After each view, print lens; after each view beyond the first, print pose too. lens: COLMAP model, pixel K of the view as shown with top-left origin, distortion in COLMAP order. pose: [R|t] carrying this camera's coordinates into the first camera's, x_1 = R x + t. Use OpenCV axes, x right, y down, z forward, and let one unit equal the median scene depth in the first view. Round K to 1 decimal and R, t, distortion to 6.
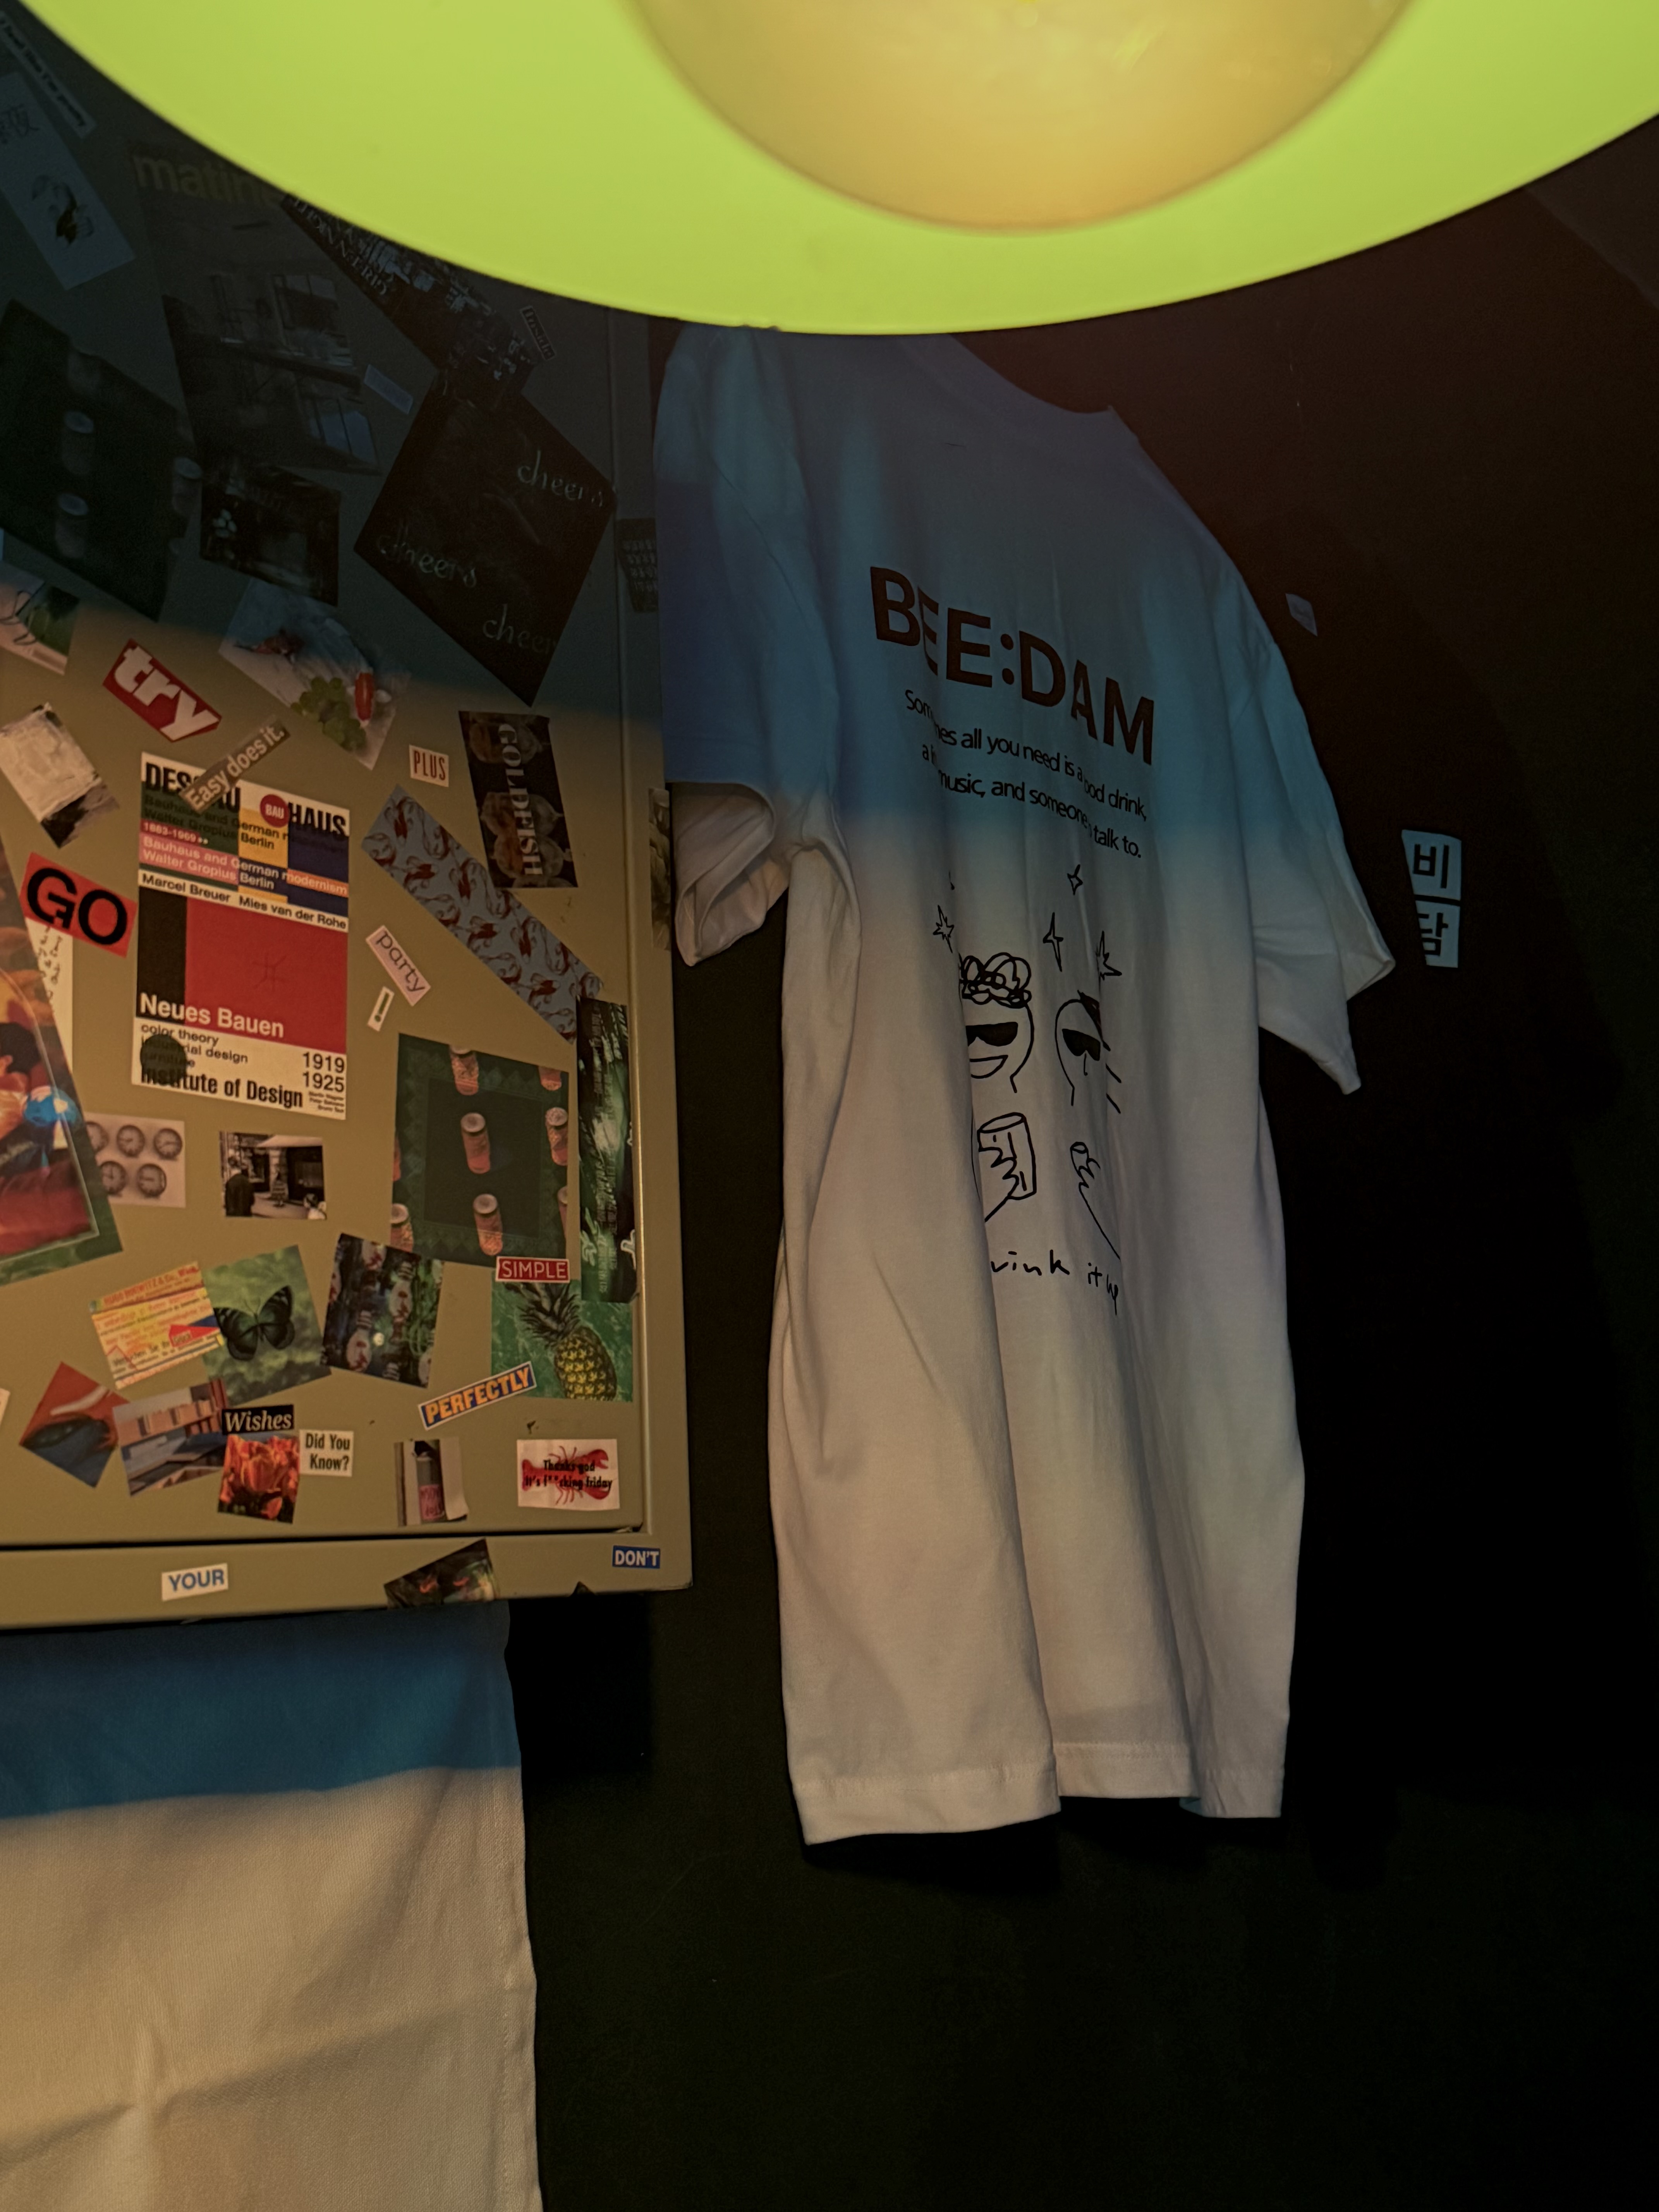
lens RADIAL K [[2233.9, 0, 830.2], [0, 2233.9, 1115.2], [0, 0, 1]] dist [0.078453, 0.000000]
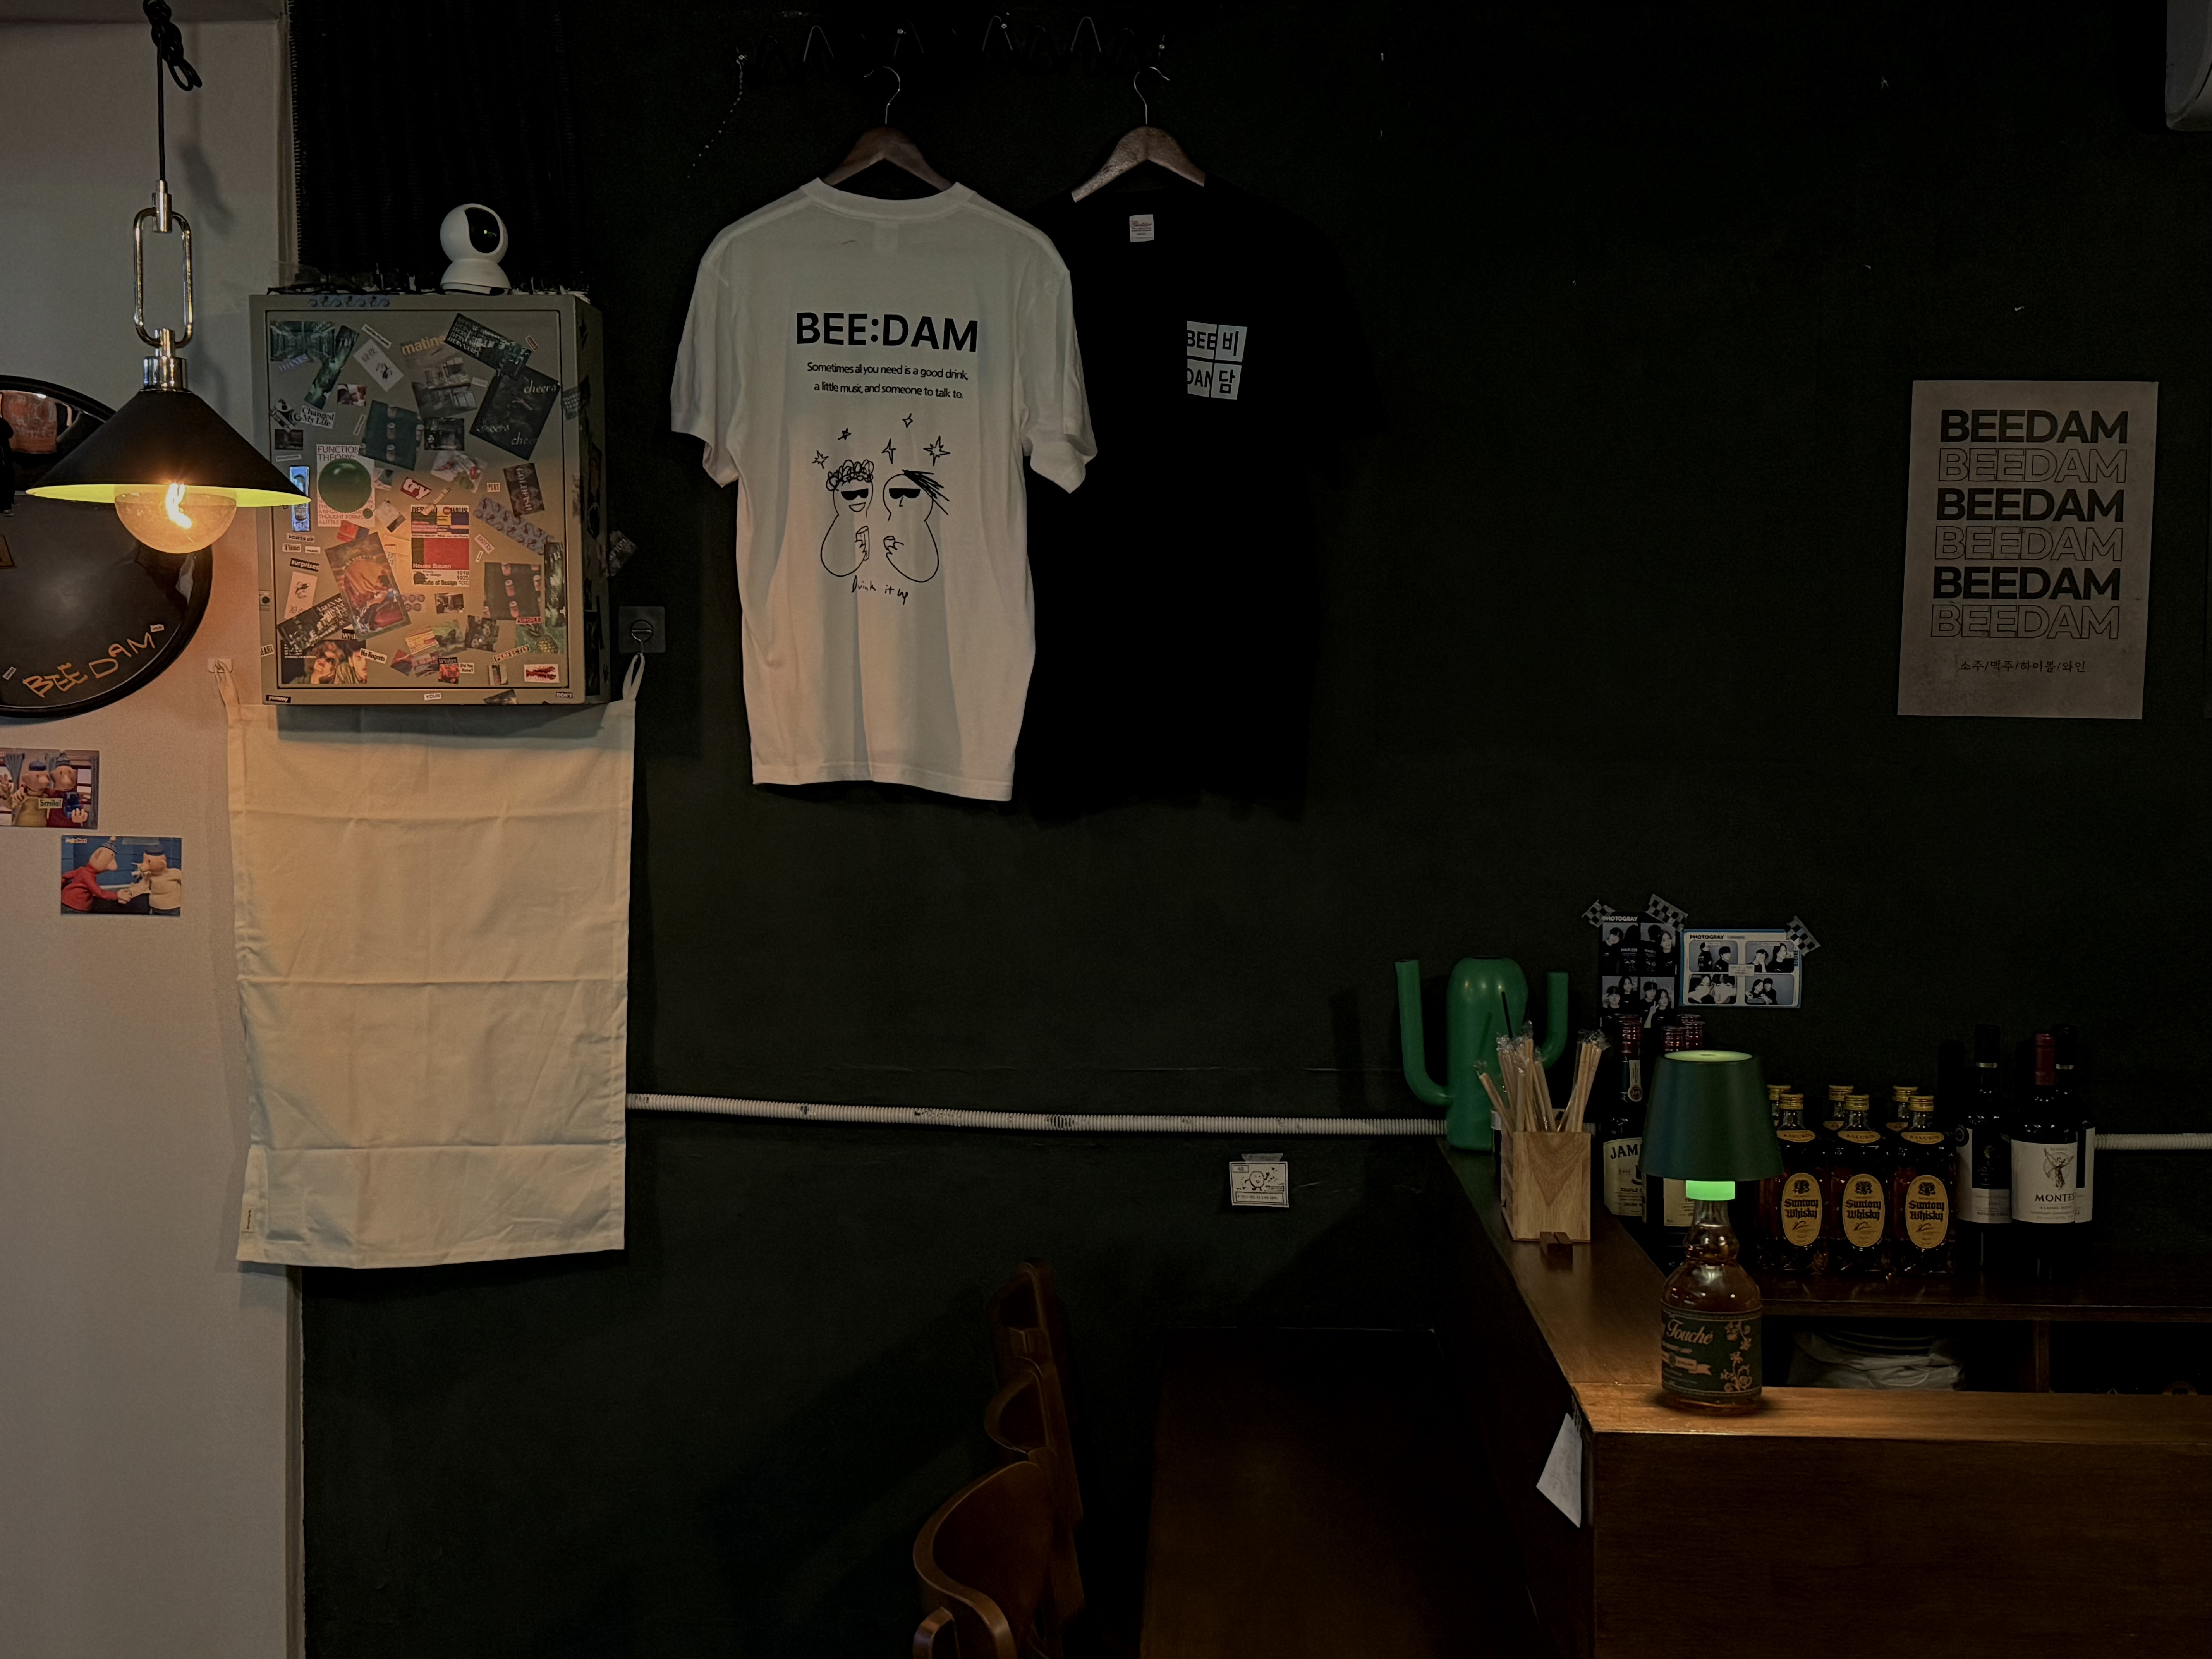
lens RADIAL K [[2752.4, 0, 1117.2], [0, 2752.4, 869.1], [0, 0, 1]] dist [0.134328, 0.000000]
pose [[0.669858, 0.089304, -0.737099, 4.305489], [0.127481, 0.964165, 0.232666, -0.523243], [0.731463, -0.249820, 0.634470, -1.456831]]
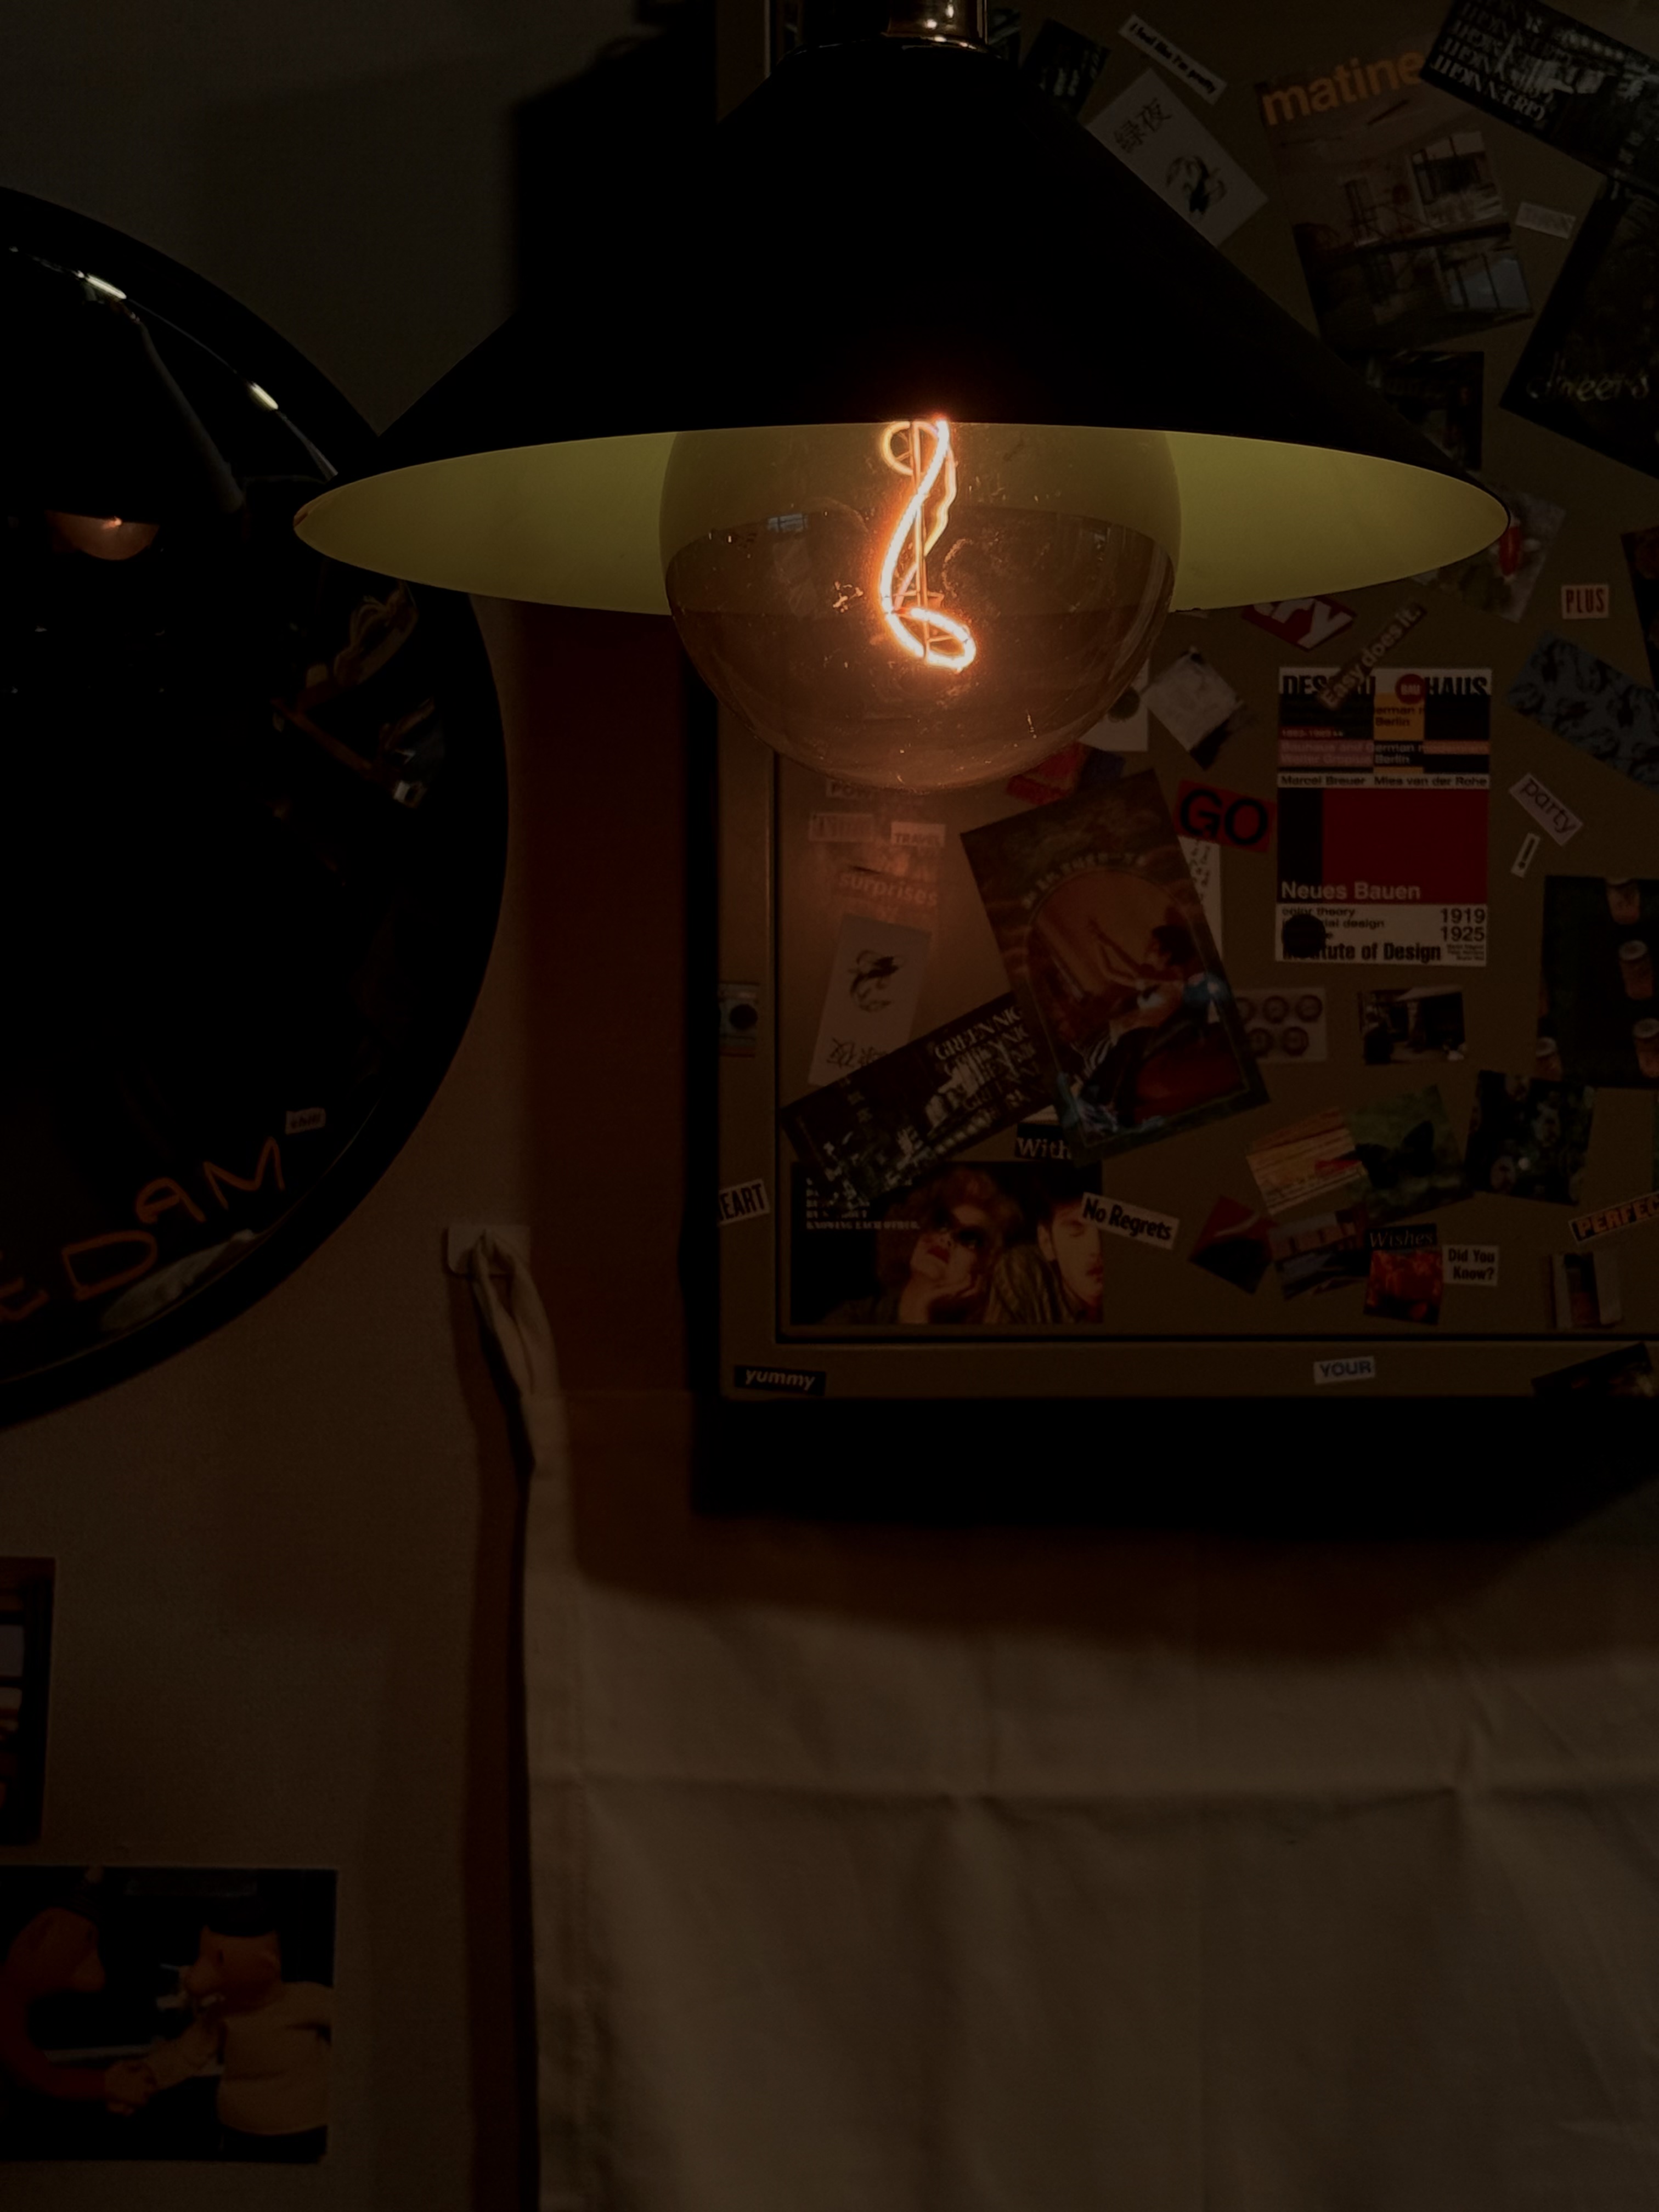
lens RADIAL K [[4202.3, 0, 831.4], [0, 4202.3, 1116.4], [0, 0, 1]] dist [0.143150, 0.000000]
pose [[0.692236, 0.027225, -0.721157, 1.051392], [0.119934, 0.981052, 0.152161, -0.277602], [0.711635, -0.191823, 0.675854, -0.640718]]
